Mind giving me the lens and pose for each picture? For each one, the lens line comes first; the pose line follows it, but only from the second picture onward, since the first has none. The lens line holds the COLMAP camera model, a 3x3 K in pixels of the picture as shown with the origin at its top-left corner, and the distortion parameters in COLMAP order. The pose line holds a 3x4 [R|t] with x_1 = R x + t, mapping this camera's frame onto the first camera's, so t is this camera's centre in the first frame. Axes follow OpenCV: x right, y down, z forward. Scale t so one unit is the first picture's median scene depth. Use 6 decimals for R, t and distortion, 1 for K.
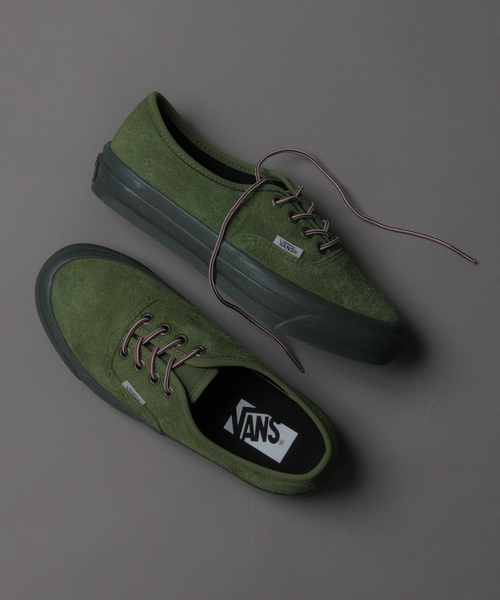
lens RADIAL K [[1526.1, 0, 250.0], [0, 1526.1, 300.0], [0, 0, 1]] dist [-0.001761, 0.016905]
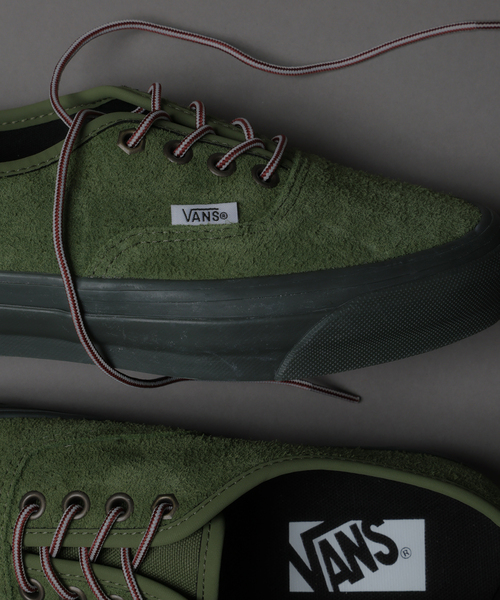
lens RADIAL K [[1301.6, 0, 250.0], [0, 1301.6, 300.0], [0, 0, 1]] dist [0.141938, 0.084478]
pose [[0.839789, -0.542570, 0.019295, 0.014876], [0.537871, 0.836296, 0.106317, -0.047199], [-0.073821, -0.078906, 0.994145, 0.604235]]
